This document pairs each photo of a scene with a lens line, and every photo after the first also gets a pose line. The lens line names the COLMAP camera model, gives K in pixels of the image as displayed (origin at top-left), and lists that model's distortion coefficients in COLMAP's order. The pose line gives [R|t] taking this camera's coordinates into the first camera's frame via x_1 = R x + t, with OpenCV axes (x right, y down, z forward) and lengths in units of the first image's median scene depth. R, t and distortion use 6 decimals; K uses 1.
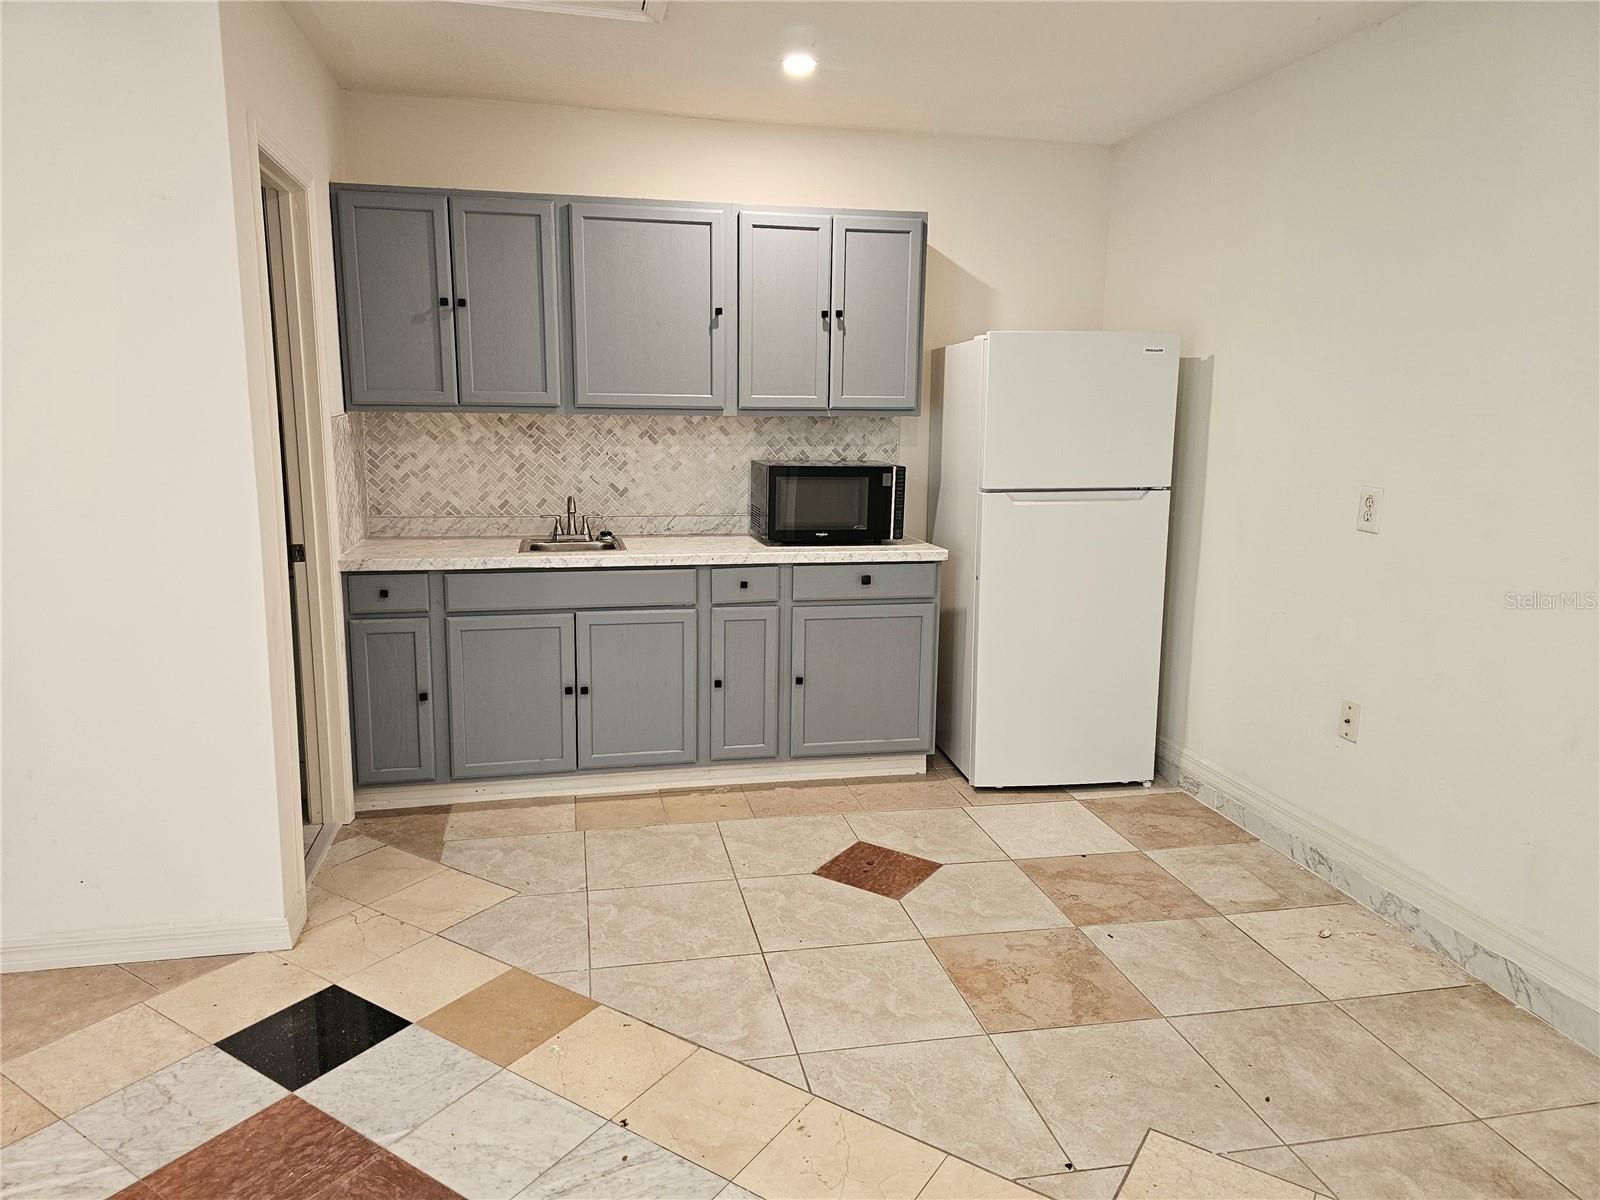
lens RADIAL K [[1065.5, 0, 719.9], [0, 1065.5, 580.6], [0, 0, 1]] dist [0.059053, -0.049084]
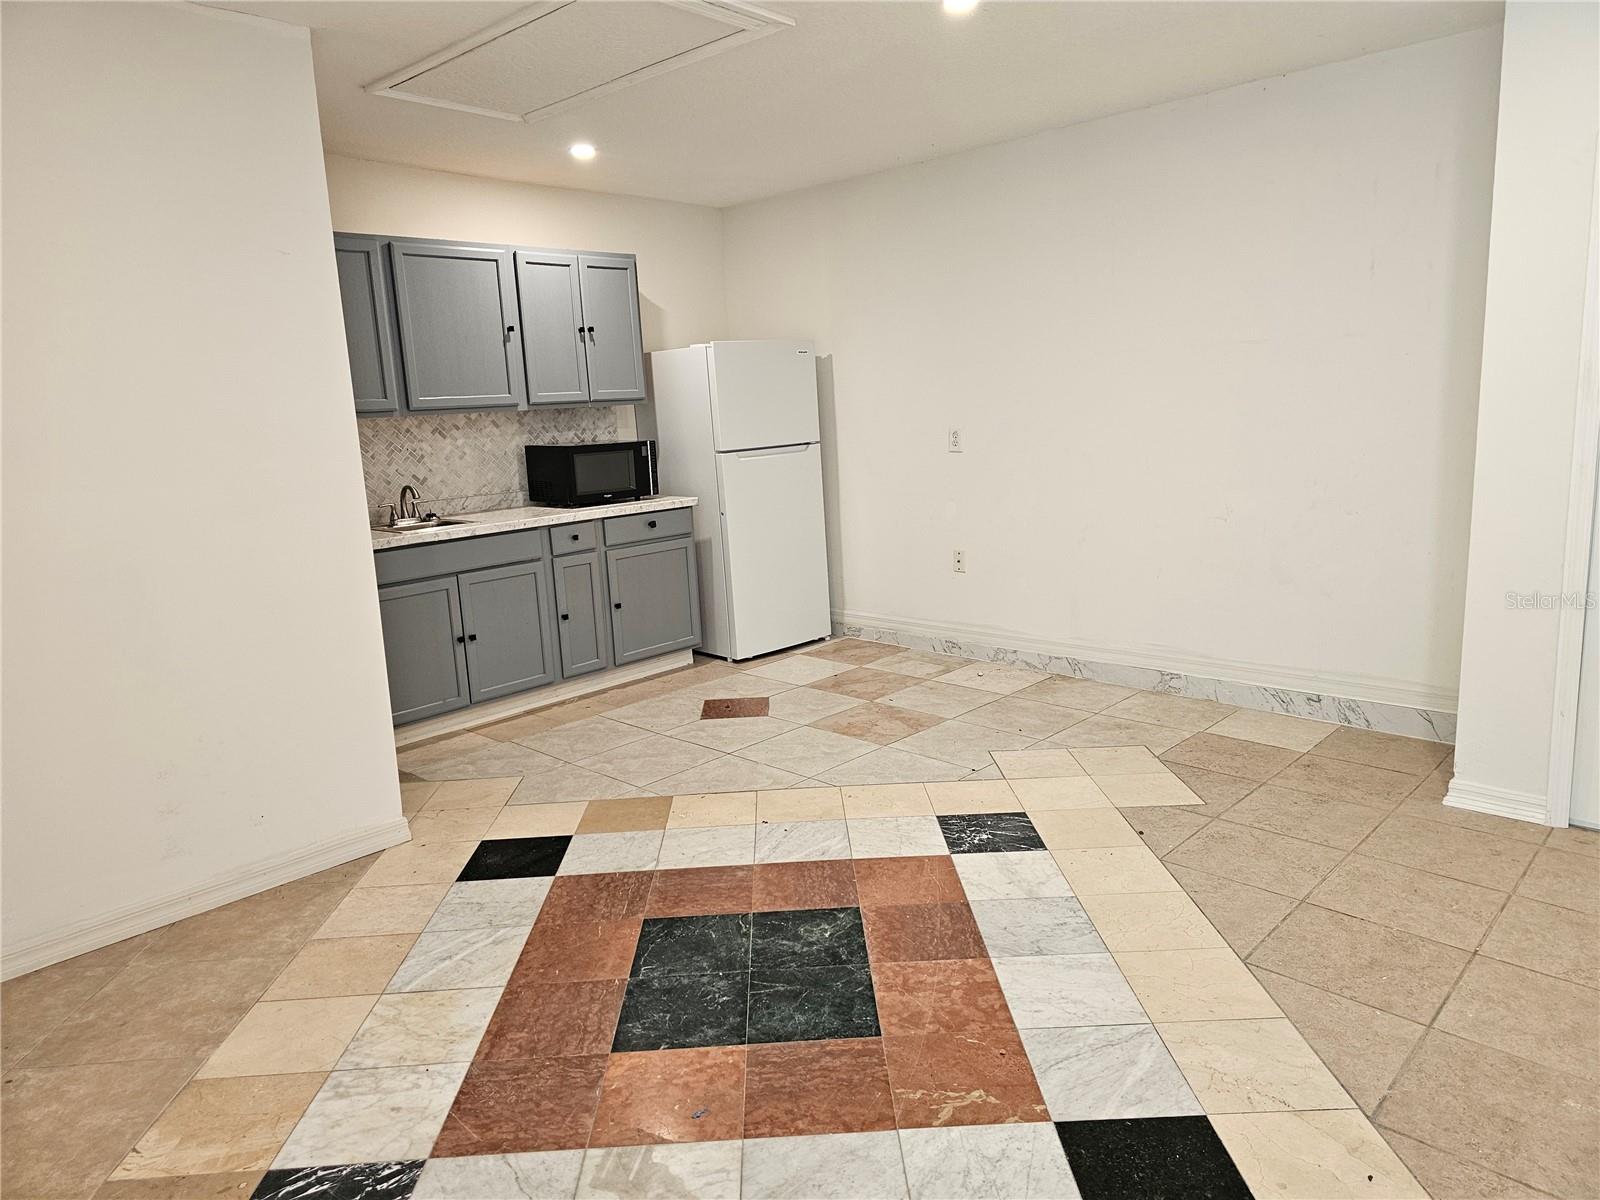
lens RADIAL K [[1065.5, 0, 770.9], [0, 1065.5, 560.6], [0, 0, 1]] dist [0.059053, -0.049084]
pose [[0.822566, -0.135429, 0.552308, -0.659453], [0.145287, 0.989044, 0.026139, 0.042539], [-0.549797, 0.058742, 0.833230, -0.285900]]
